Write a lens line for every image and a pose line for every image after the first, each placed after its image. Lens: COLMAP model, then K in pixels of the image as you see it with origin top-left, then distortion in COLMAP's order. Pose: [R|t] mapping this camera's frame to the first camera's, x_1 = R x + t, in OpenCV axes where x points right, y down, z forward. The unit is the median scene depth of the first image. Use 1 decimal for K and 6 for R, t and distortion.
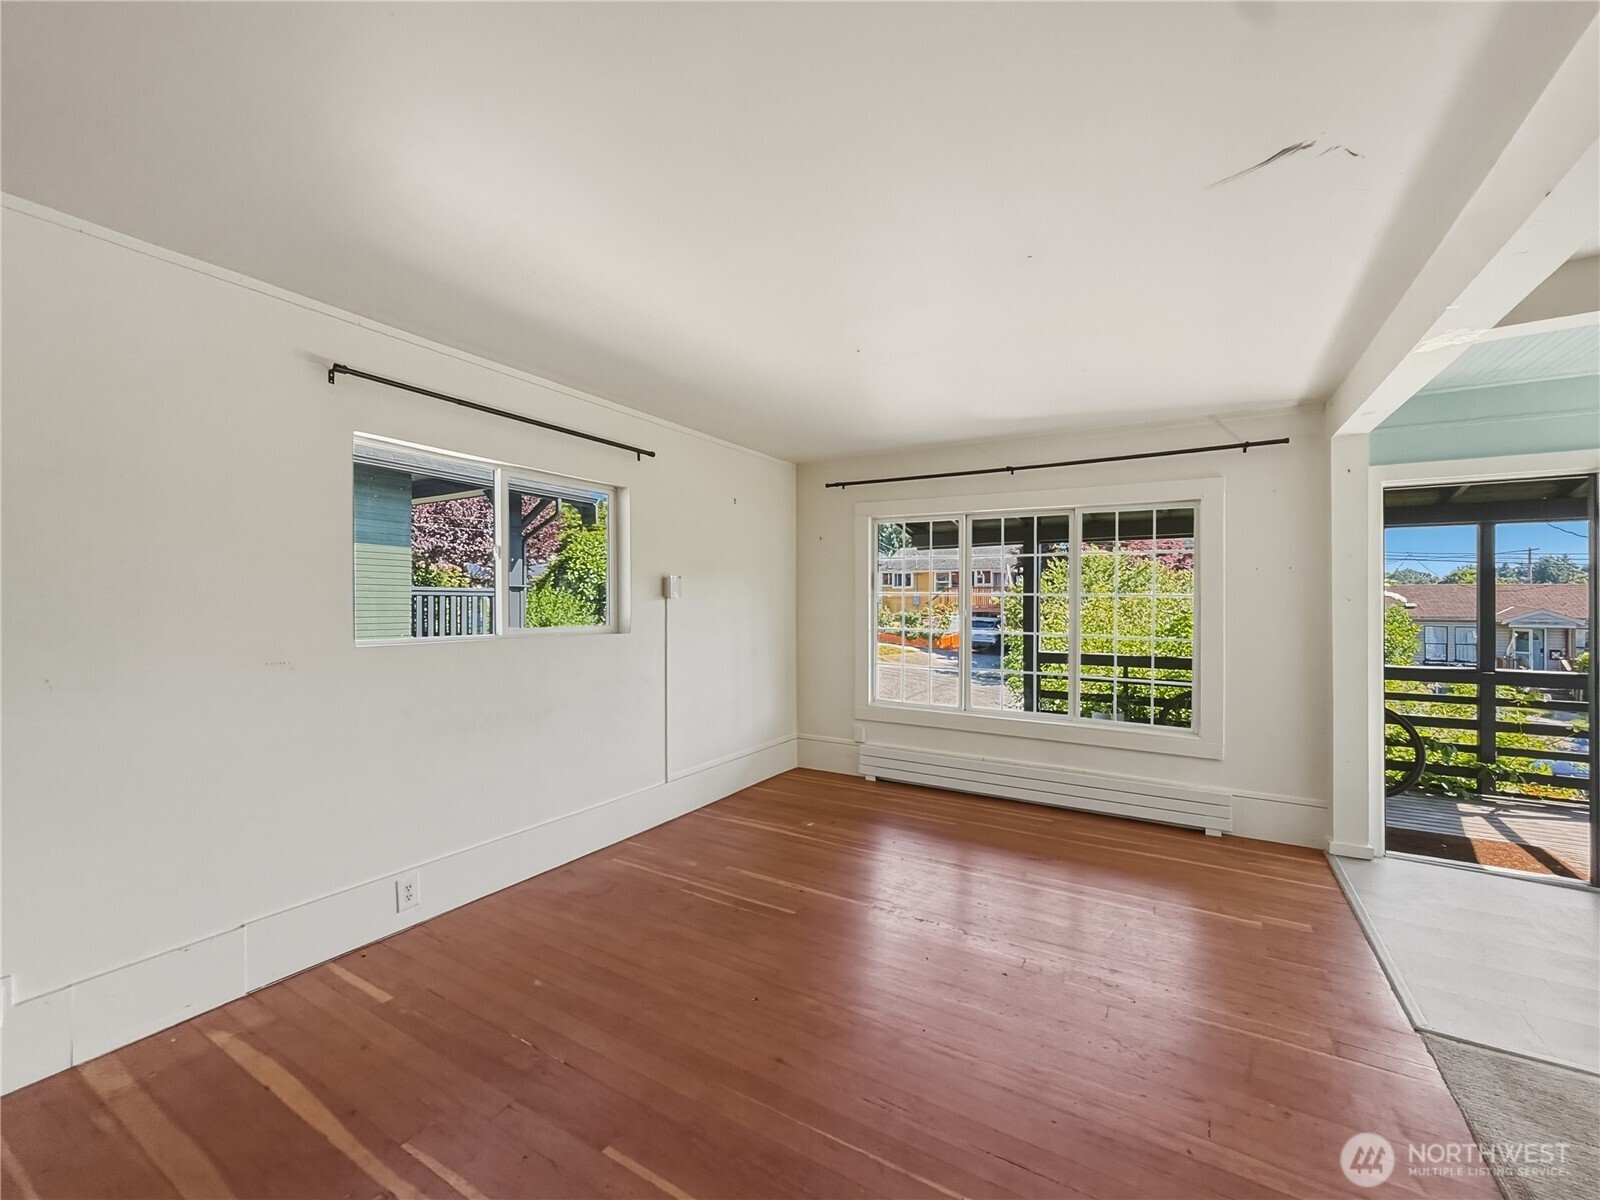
lens RADIAL K [[643.3, 0, 800.0], [0, 643.3, 600.0], [0, 0, 1]] dist [-0.000791, -0.000011]
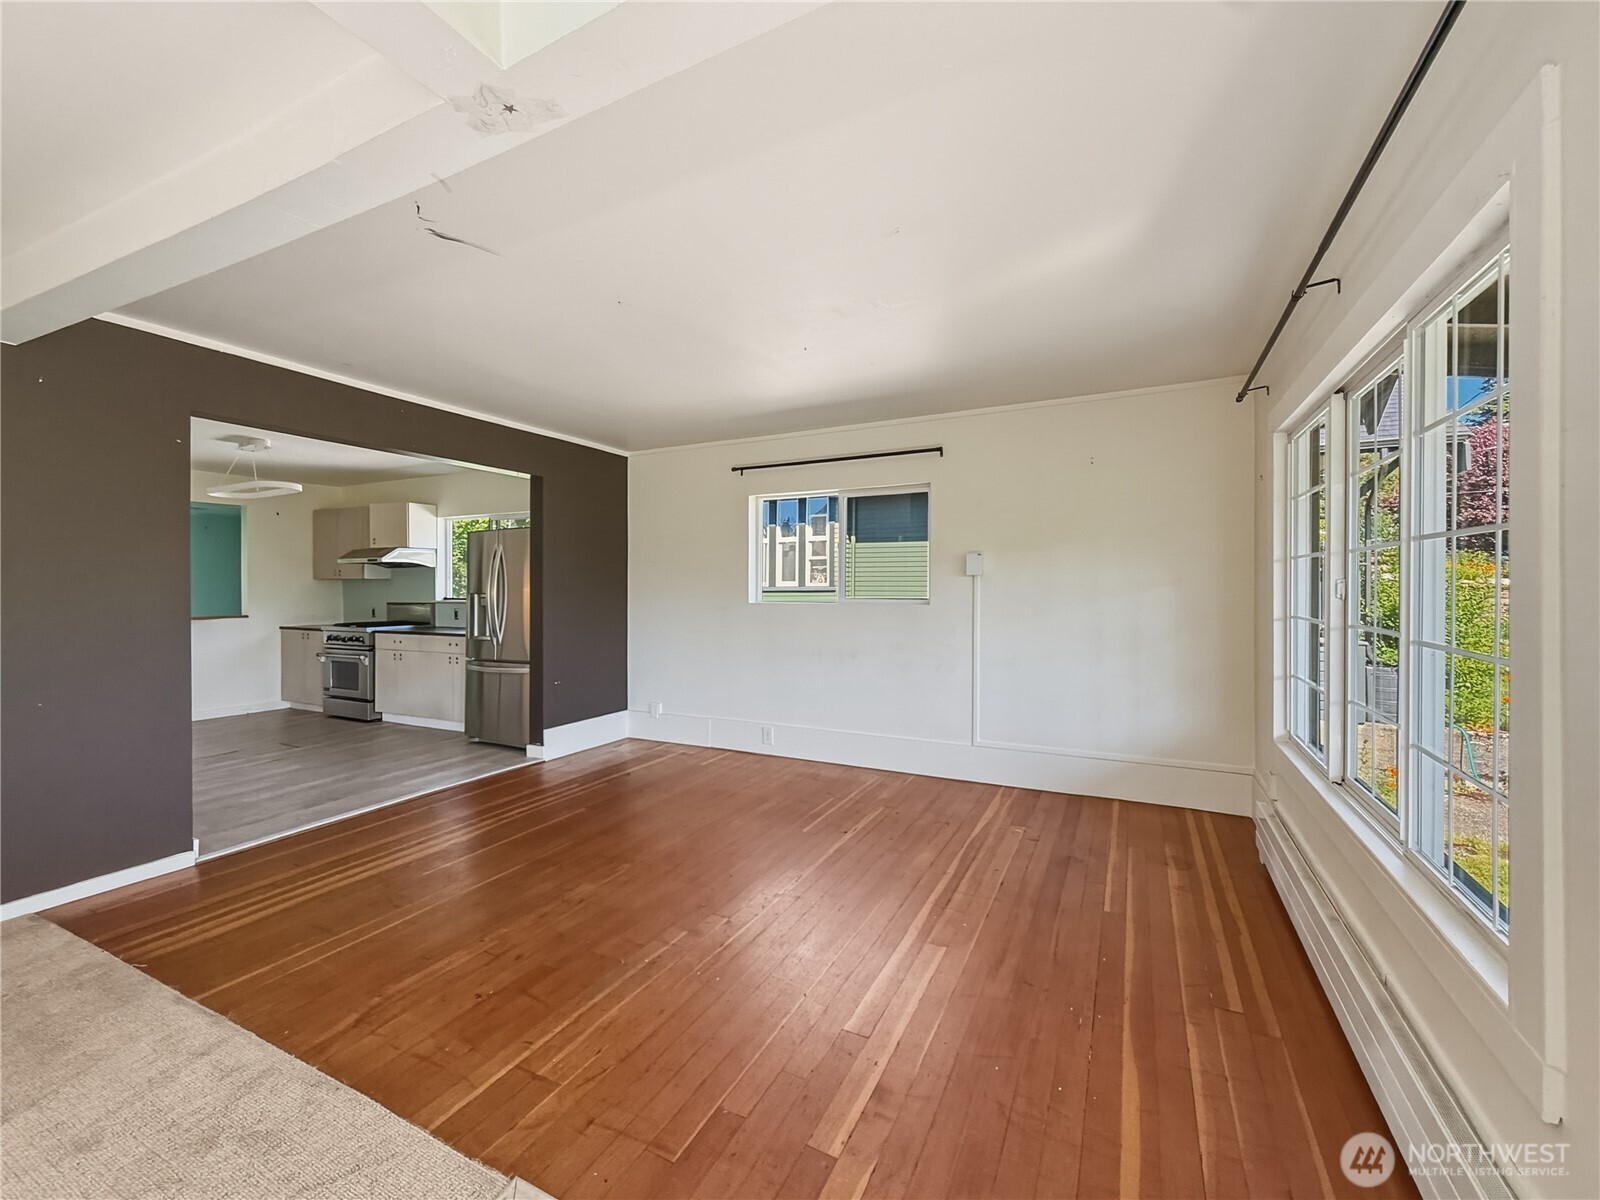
lens RADIAL K [[684.7, 0, 800.0], [0, 684.7, 600.0], [0, 0, 1]] dist [0.000129, 0.000016]
pose [[0.076945, 0.020182, -0.996831, 1.143748], [0.000672, 0.999794, 0.020294, 0.036669], [0.997035, -0.002232, 0.076916, 0.839851]]
